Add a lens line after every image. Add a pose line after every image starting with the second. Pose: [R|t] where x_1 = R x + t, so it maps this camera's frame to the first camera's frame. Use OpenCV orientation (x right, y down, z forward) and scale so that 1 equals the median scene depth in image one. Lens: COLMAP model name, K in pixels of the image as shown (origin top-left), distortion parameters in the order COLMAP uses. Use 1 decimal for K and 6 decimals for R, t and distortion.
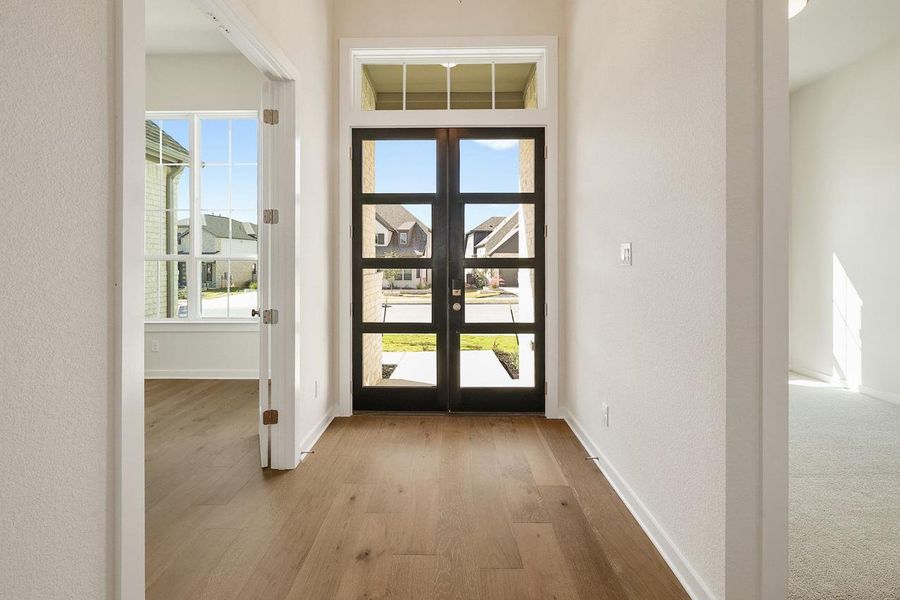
lens RADIAL K [[396.8, 0, 448.8], [0, 396.8, 264.9], [0, 0, 1]] dist [0.000901, 0.000207]
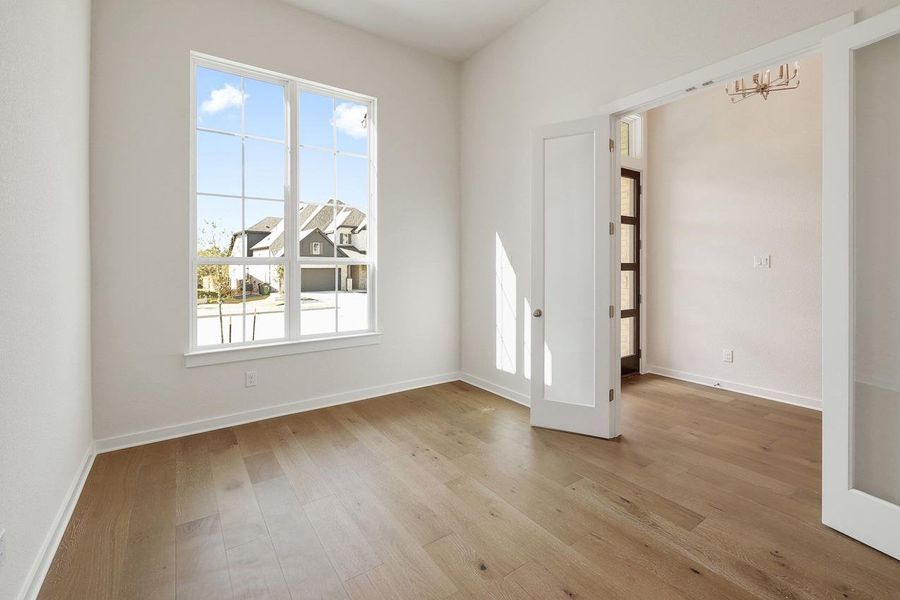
lens RADIAL K [[396.8, 0, 448.8], [0, 396.8, 264.9], [0, 0, 1]] dist [0.000901, 0.000207]
pose [[0.815581, 0.006022, 0.578612, -1.145857], [0.000693, 0.999935, -0.011384, 0.005970], [-0.578643, 0.009686, 0.815523, 0.228351]]
